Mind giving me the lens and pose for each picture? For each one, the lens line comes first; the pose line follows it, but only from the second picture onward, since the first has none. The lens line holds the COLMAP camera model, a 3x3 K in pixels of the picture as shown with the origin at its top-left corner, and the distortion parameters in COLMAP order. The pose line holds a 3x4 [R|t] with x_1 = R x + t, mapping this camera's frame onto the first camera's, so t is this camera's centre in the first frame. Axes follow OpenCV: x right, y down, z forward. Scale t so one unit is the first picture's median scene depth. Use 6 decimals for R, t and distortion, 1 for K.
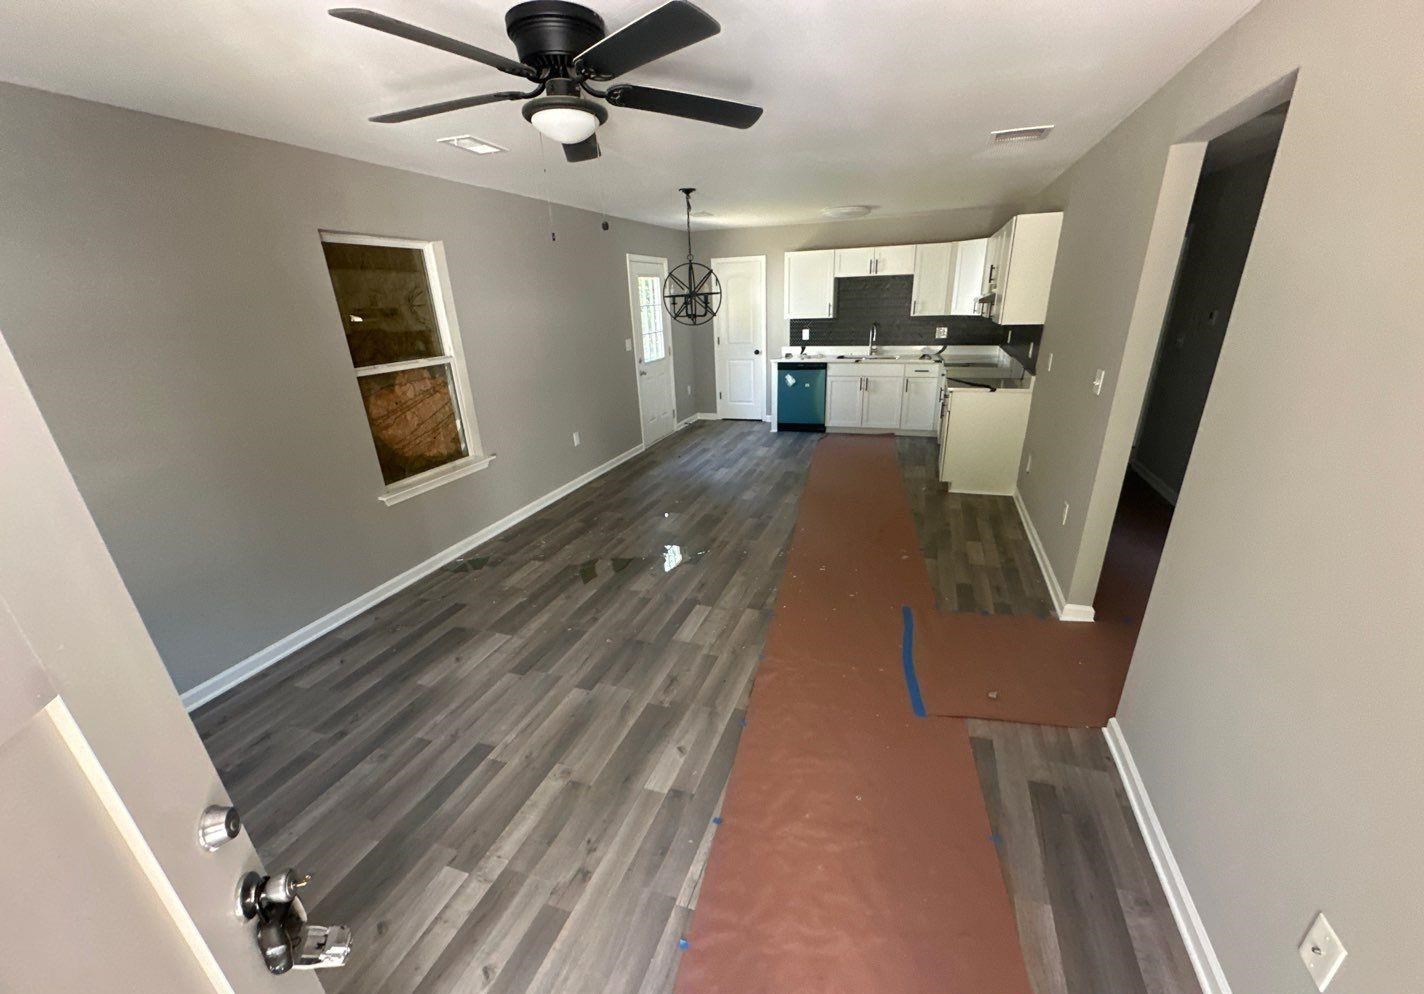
lens RADIAL K [[597.0, 0, 712.0], [0, 597.0, 497.0], [0, 0, 1]] dist [0.002461, 0.000190]
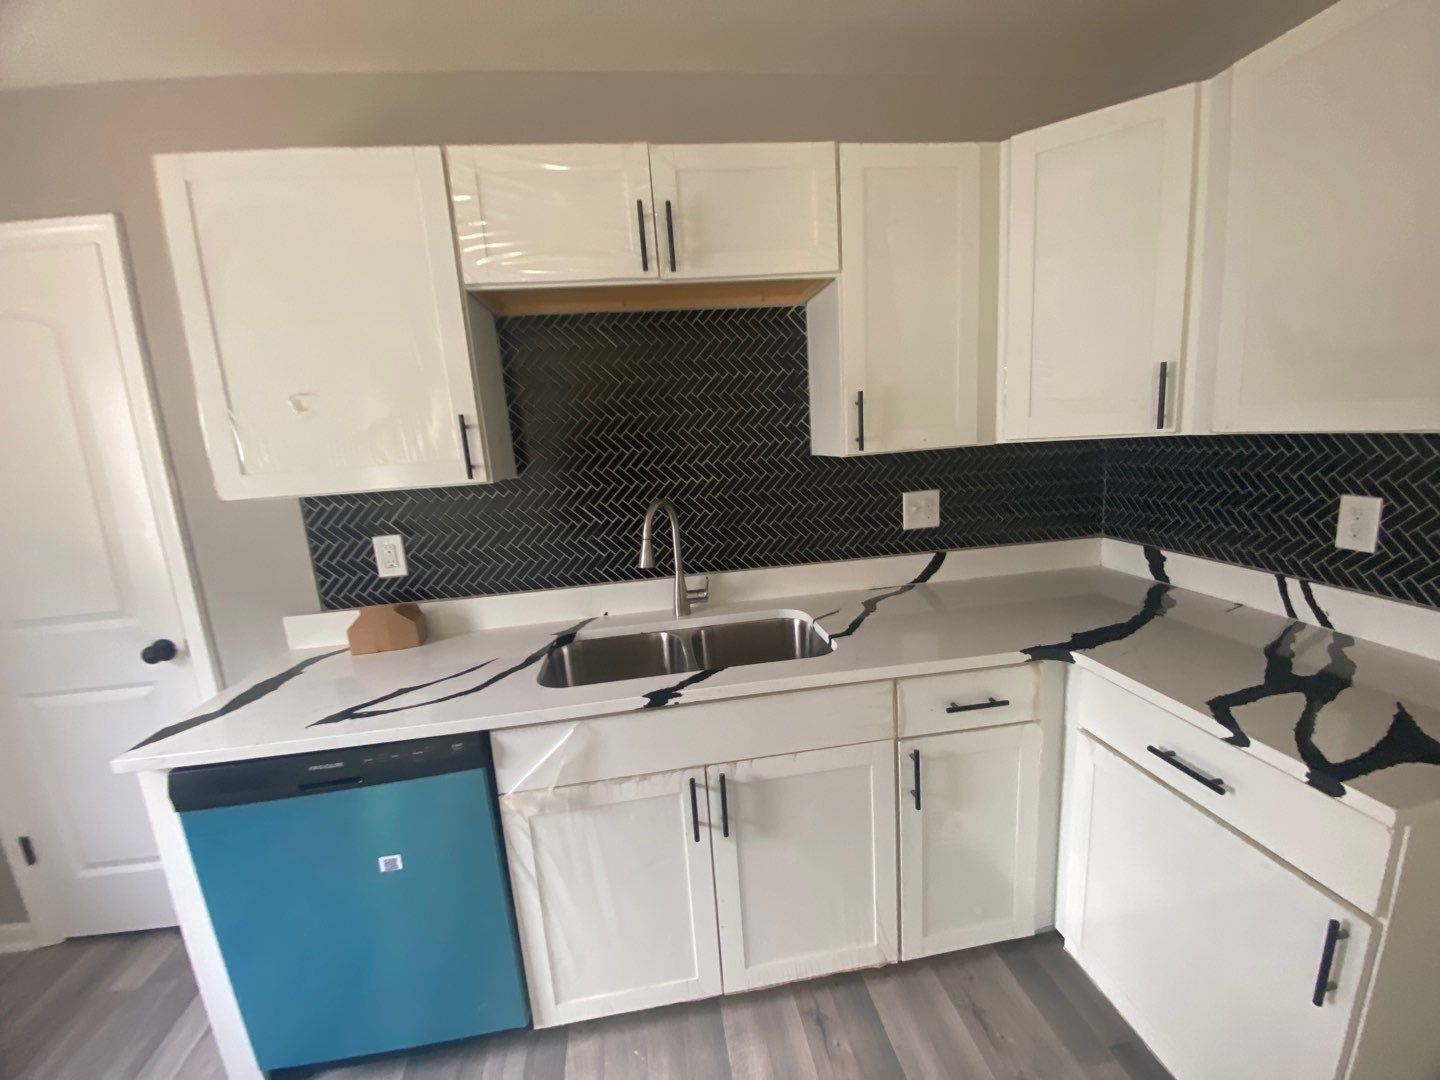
lens RADIAL K [[581.3, 0, 720.0], [0, 581.3, 540.0], [0, 0, 1]] dist [-0.000825, -0.000124]
pose [[0.878697, -0.112724, 0.463880, 0.177911], [0.182629, 0.977178, -0.108484, -0.248792], [-0.441065, 0.180043, 0.879230, 0.808033]]
